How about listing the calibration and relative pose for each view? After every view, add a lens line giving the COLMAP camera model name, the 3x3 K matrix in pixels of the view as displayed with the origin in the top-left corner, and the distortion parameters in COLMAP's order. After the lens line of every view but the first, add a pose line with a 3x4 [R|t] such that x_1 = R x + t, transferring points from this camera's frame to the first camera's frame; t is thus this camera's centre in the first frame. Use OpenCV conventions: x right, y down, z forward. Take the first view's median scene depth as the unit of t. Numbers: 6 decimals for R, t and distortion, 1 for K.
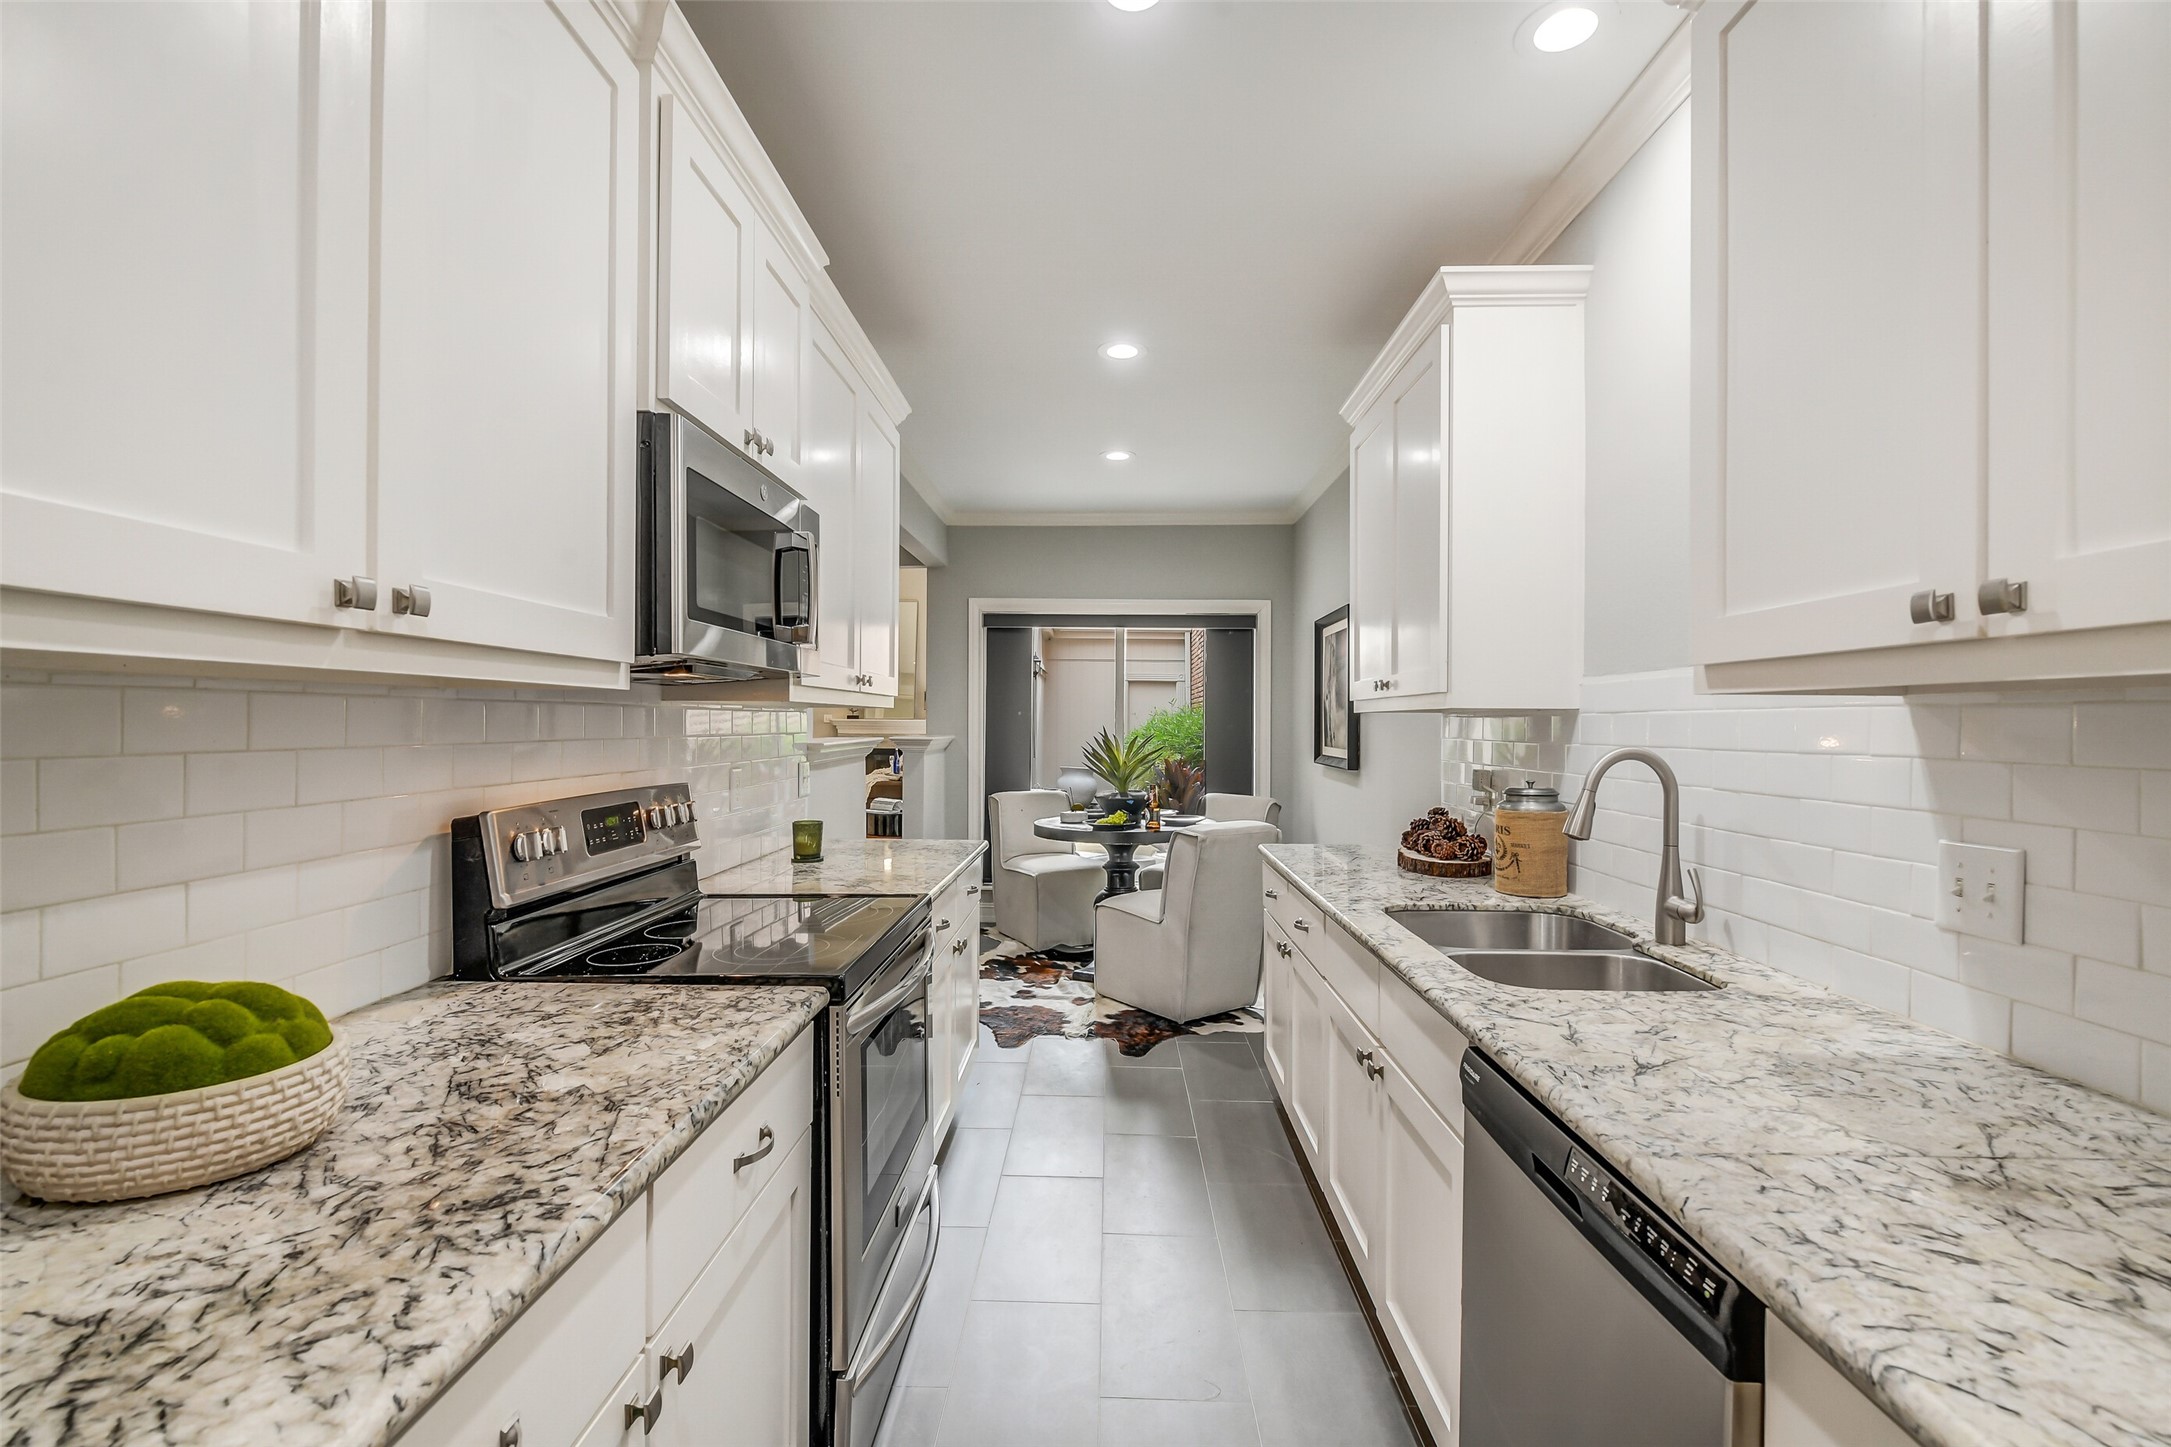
lens RADIAL K [[956.0, 0, 1088.9], [0, 956.0, 717.7], [0, 0, 1]] dist [0.000602, -0.000146]
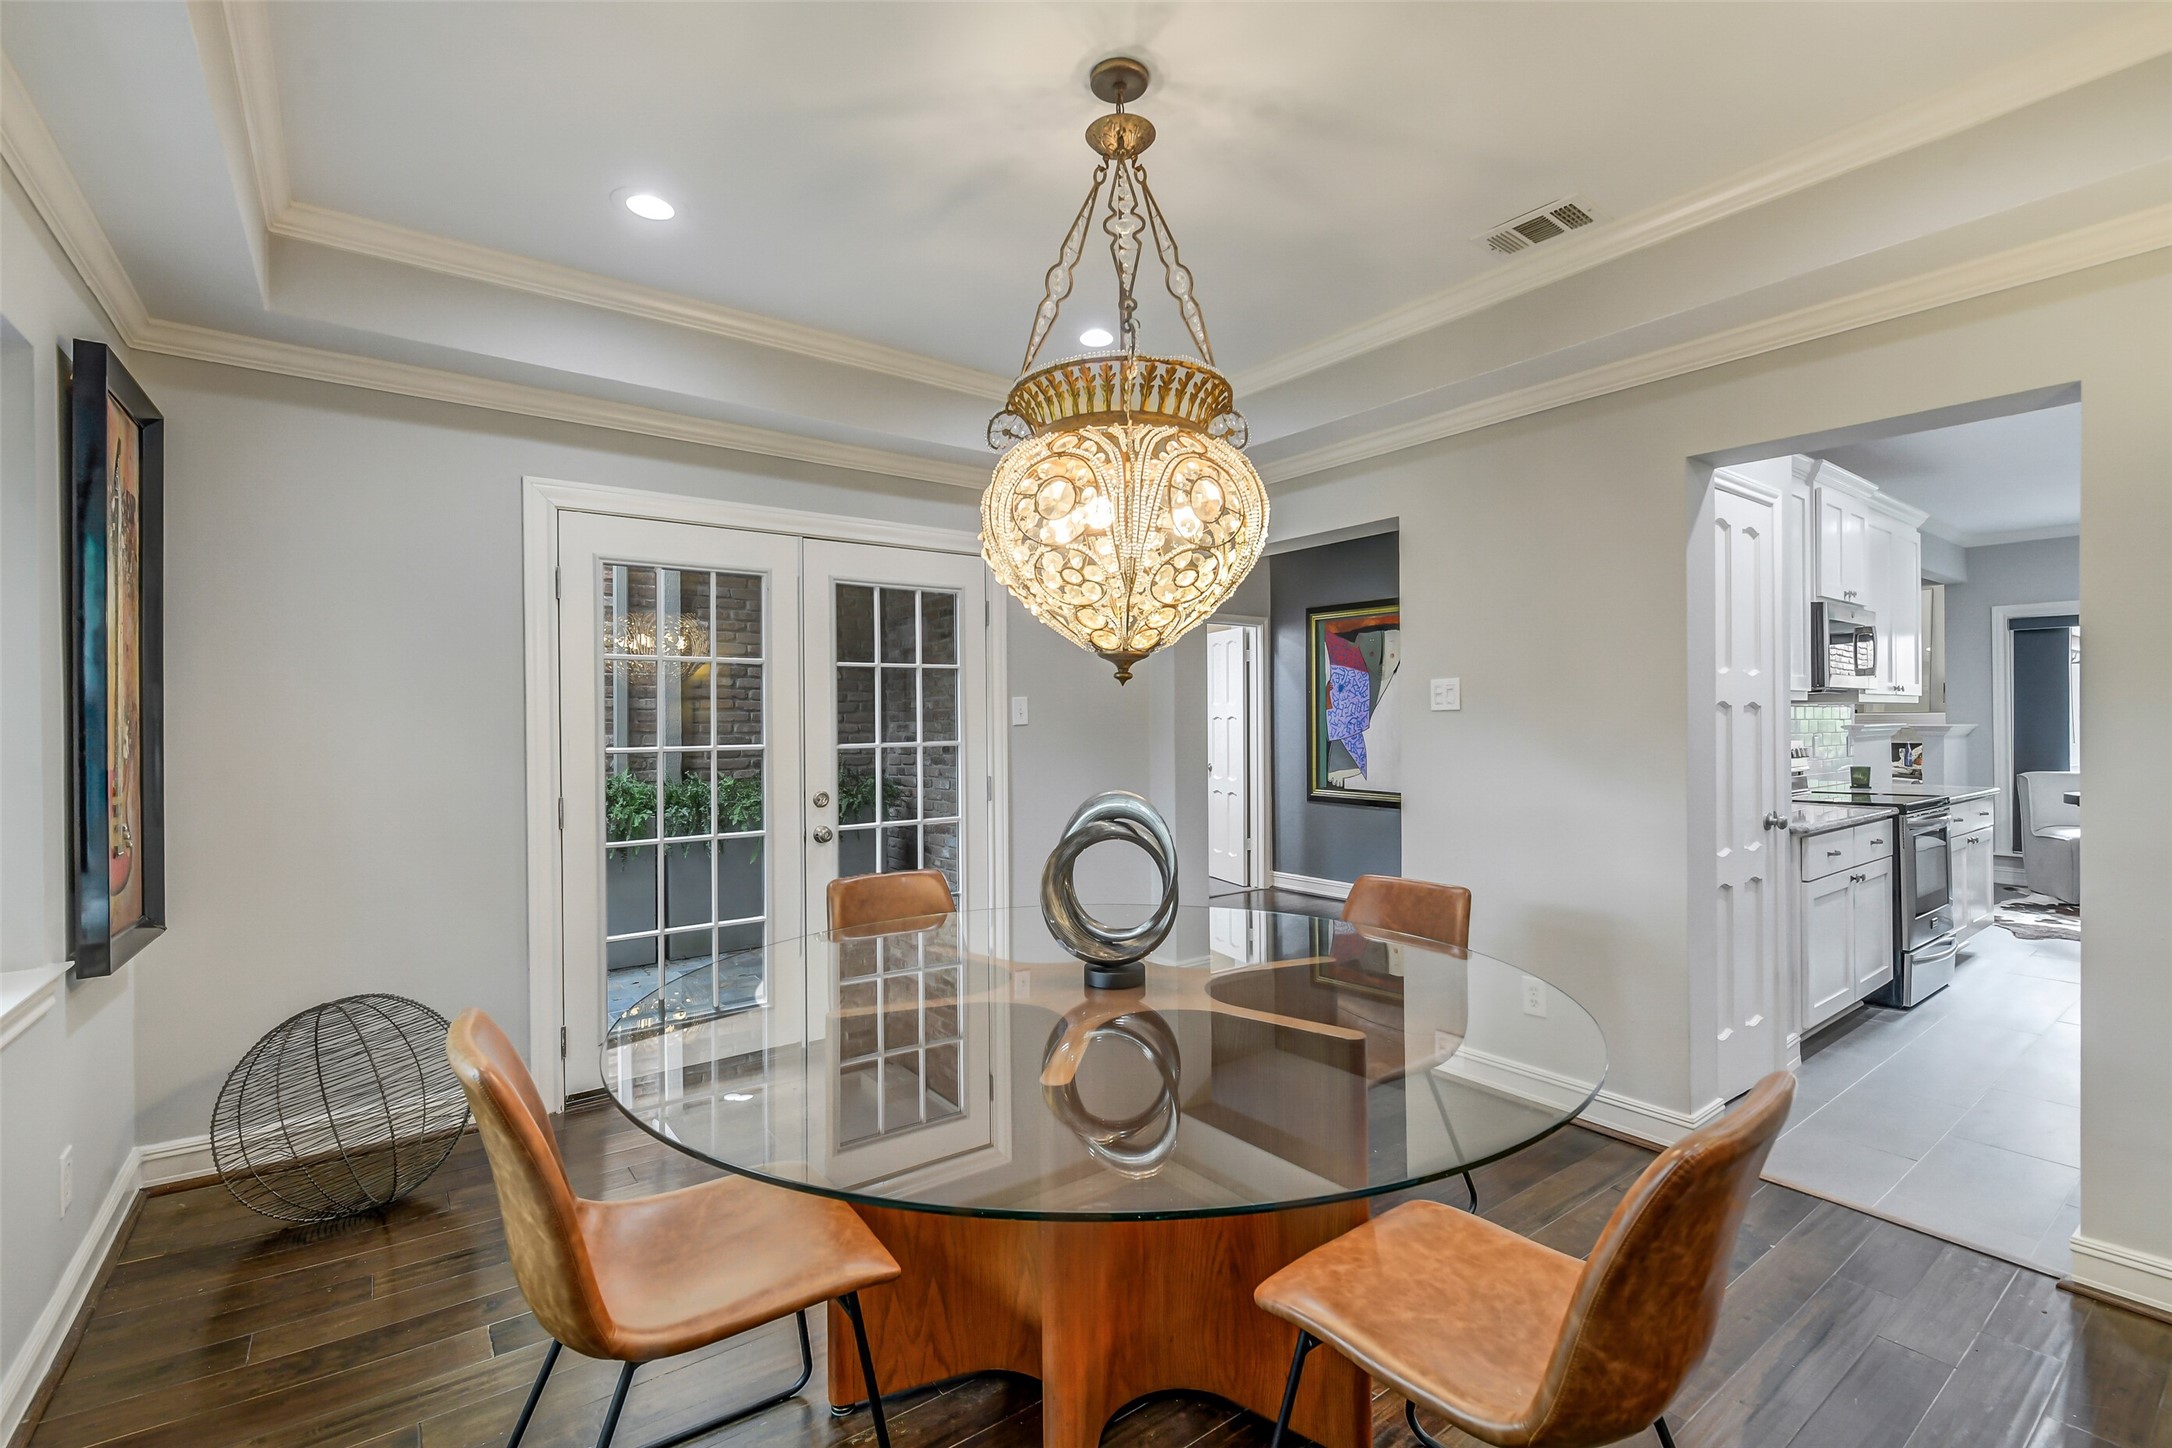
lens RADIAL K [[956.4, 0, 1100.7], [0, 956.4, 719.1], [0, 0, 1]] dist [0.000602, -0.000146]
pose [[0.627115, -0.012282, -0.778830, 0.111170], [0.012523, 0.999905, -0.005685, 0.005116], [0.778826, -0.006188, 0.627210, -0.645454]]
